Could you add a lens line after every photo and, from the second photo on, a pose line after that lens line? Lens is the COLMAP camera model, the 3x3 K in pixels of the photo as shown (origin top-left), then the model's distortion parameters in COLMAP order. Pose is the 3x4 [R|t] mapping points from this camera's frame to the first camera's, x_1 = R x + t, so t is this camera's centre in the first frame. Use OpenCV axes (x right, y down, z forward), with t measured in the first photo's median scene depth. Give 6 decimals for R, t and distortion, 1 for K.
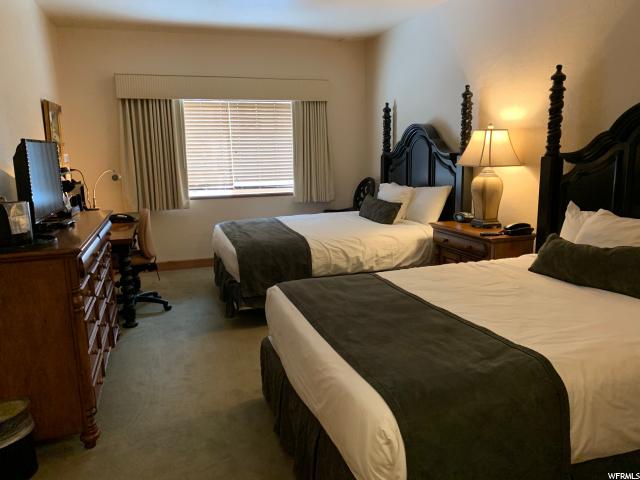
lens RADIAL K [[484.7, 0, 320.0], [0, 484.7, 240.0], [0, 0, 1]] dist [0.077458, -0.114949]
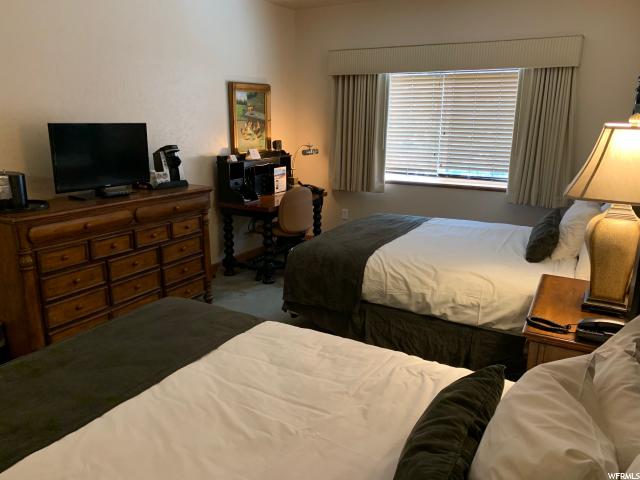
lens RADIAL K [[484.7, 0, 320.0], [0, 484.7, 240.0], [0, 0, 1]] dist [0.077458, -0.114949]
pose [[0.672067, 0.209724, -0.710170, 0.352494], [-0.161934, 0.977466, 0.135416, -0.087584], [0.722567, 0.023992, 0.690885, 0.289460]]
